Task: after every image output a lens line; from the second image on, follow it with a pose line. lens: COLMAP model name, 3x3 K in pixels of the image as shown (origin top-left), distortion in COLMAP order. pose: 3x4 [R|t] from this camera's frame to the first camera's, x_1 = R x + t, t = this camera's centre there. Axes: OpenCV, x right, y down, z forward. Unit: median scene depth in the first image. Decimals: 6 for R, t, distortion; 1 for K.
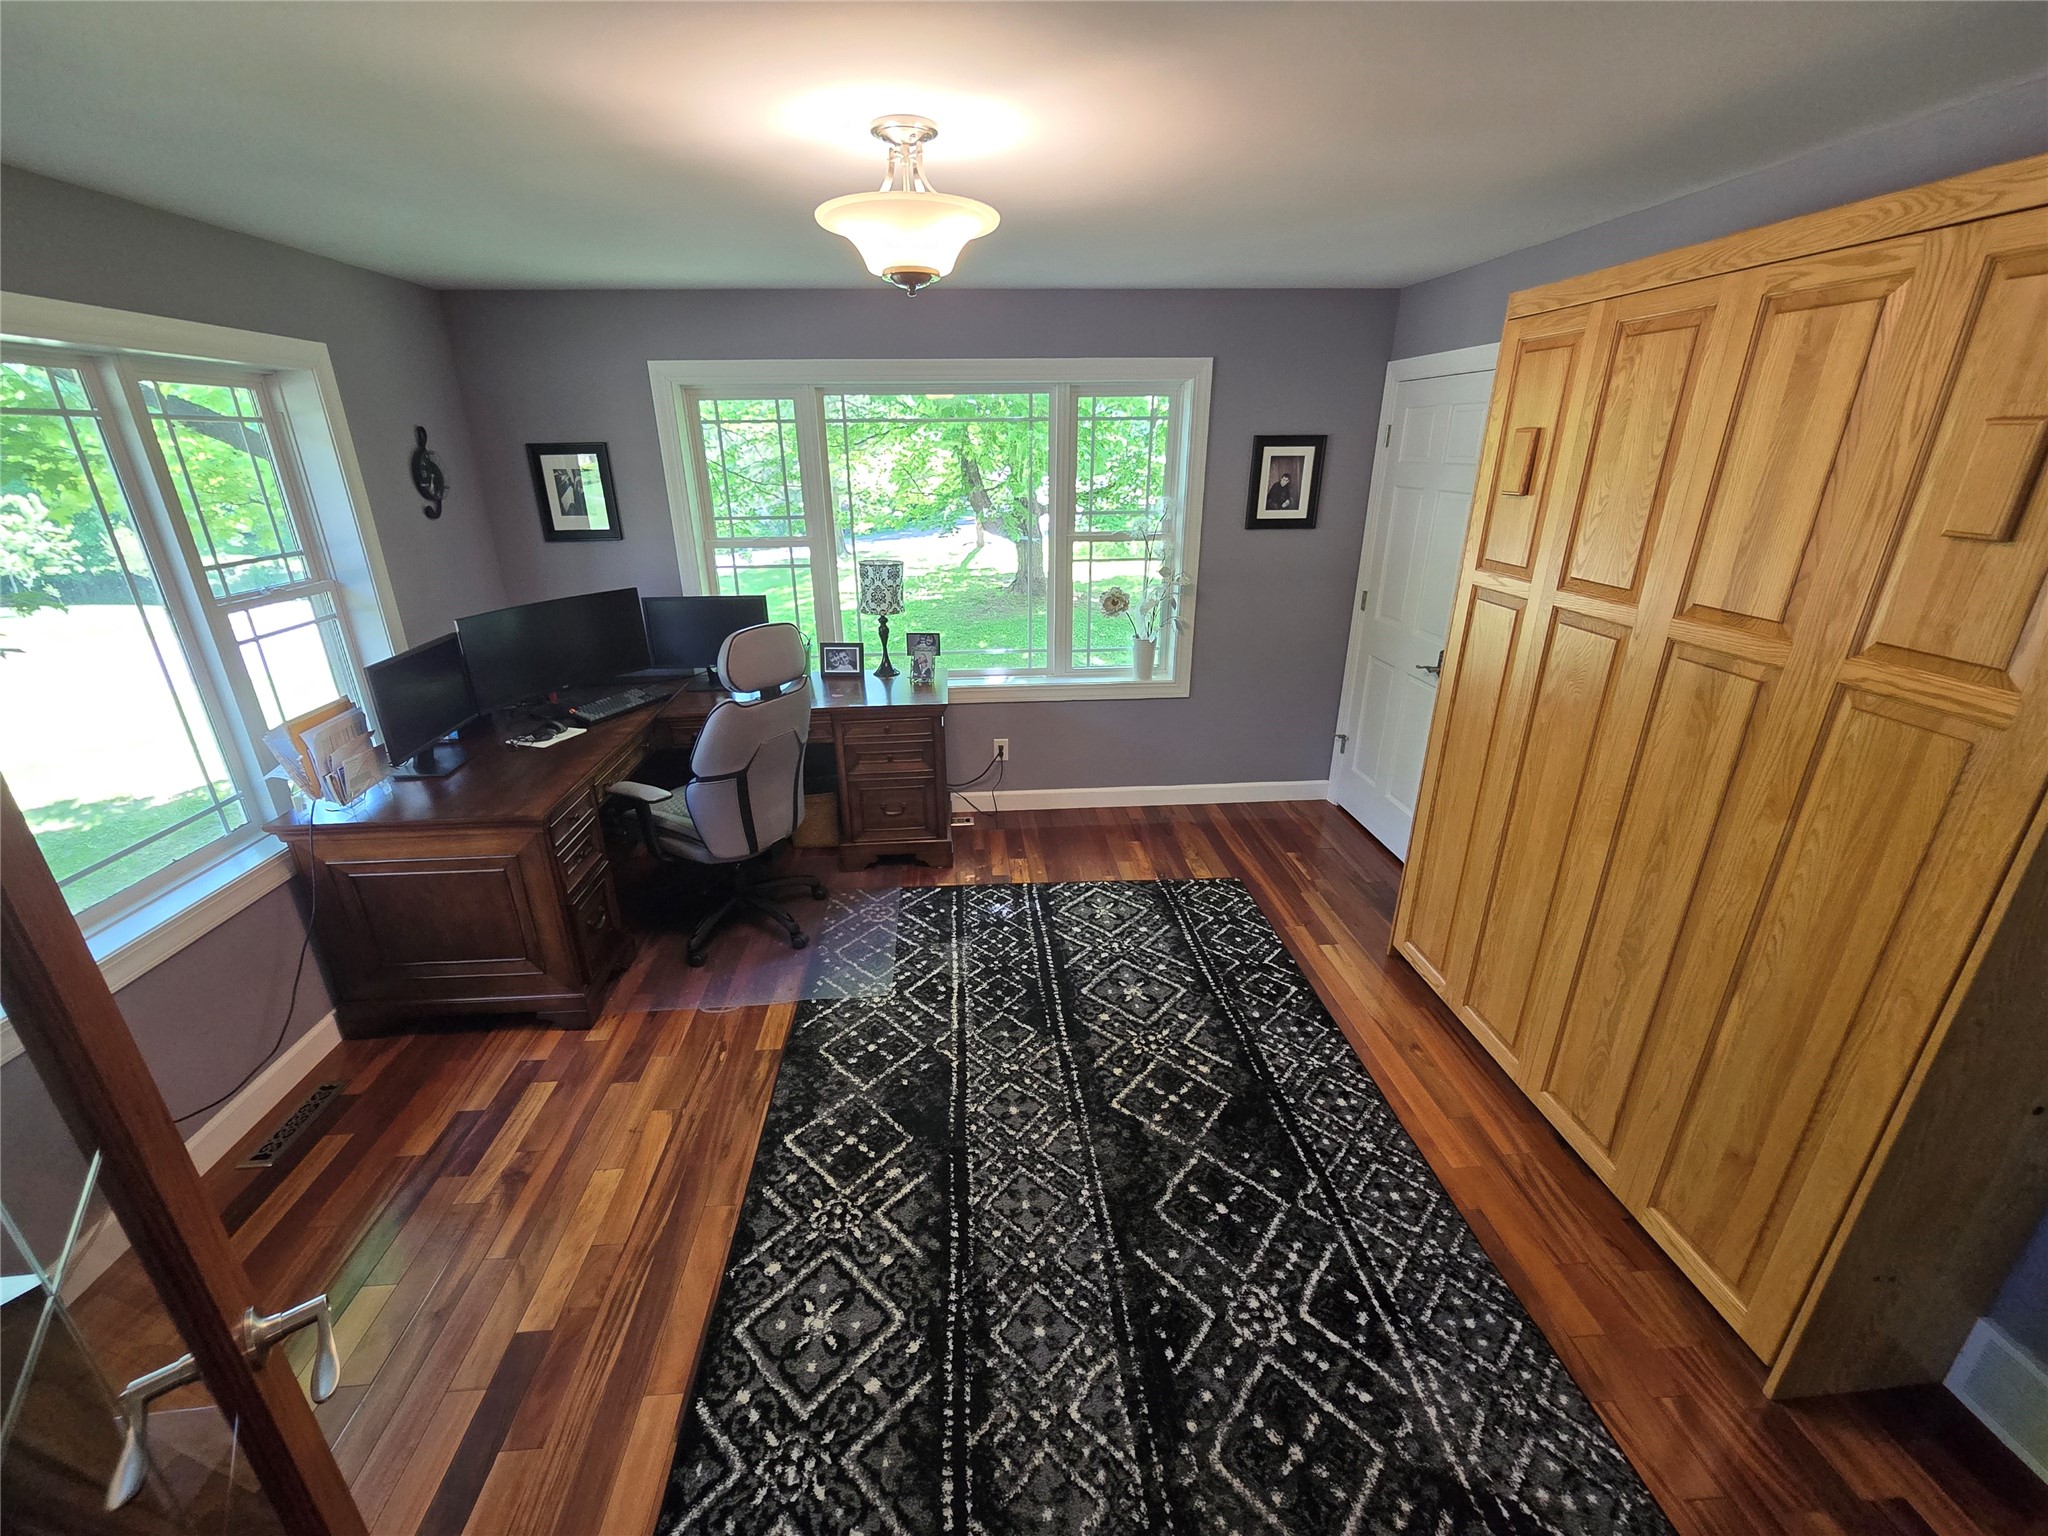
lens RADIAL K [[842.9, 0, 1011.4], [0, 842.9, 775.4], [0, 0, 1]] dist [0.001446, -0.004210]
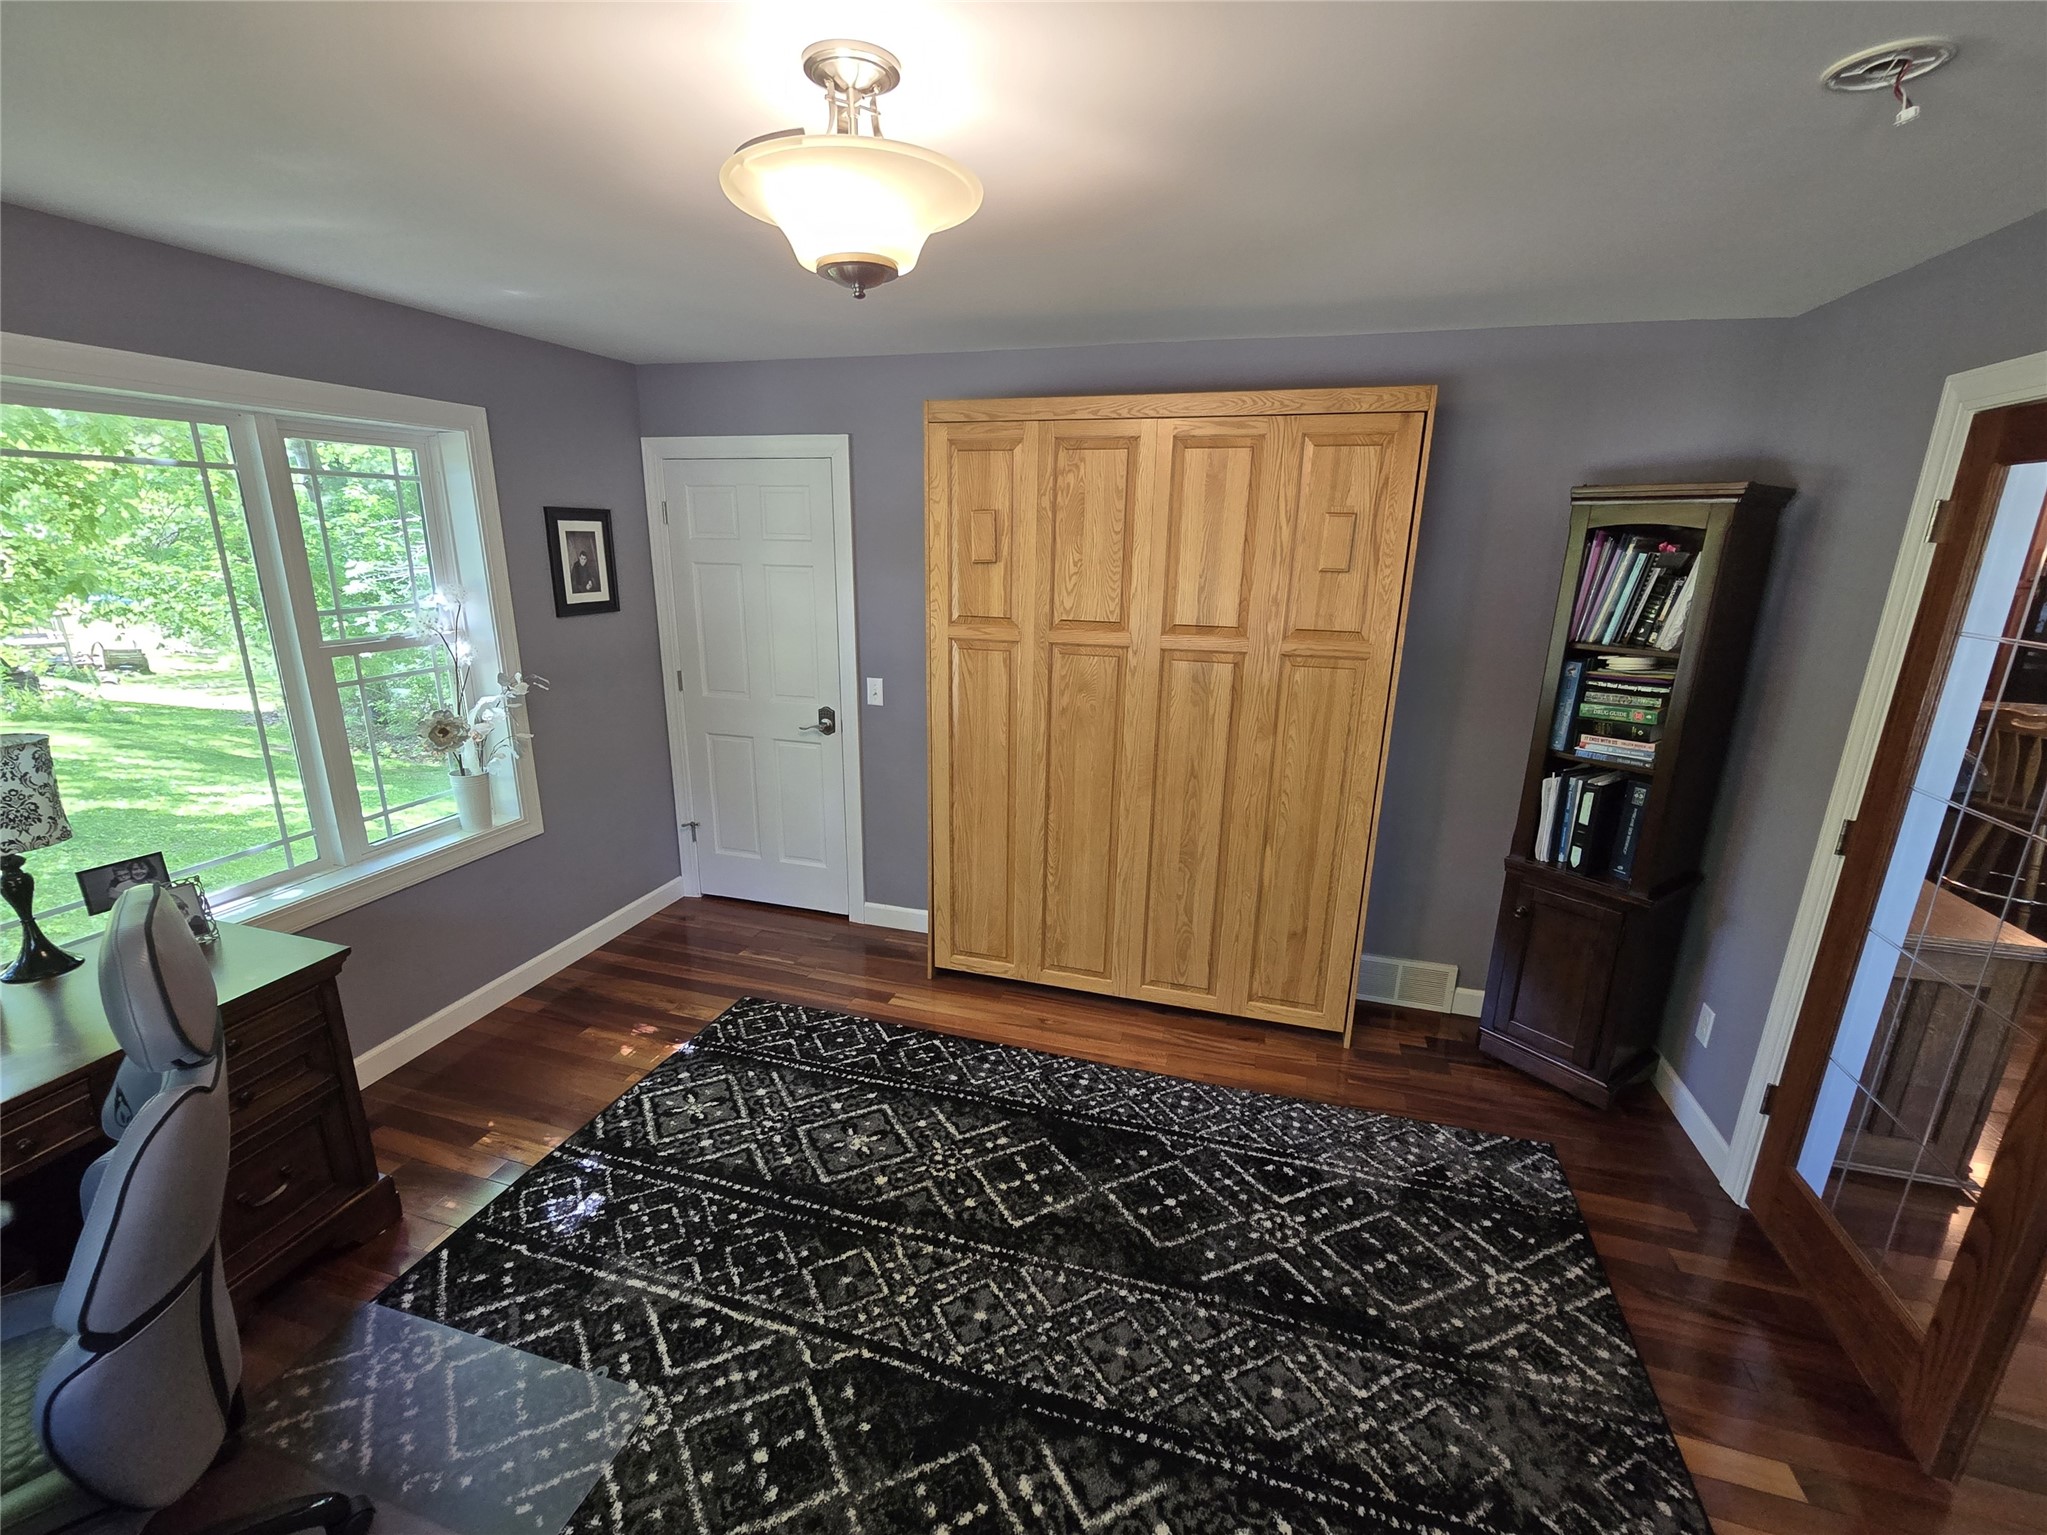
lens RADIAL K [[873.0, 0, 1006.4], [0, 873.0, 777.0], [0, 0, 1]] dist [-0.009324, 0.005623]
pose [[0.360181, -0.240505, 0.901347, -0.657846], [0.325547, 0.937860, 0.120158, -0.188854], [-0.874236, 0.250153, 0.416095, 0.542476]]
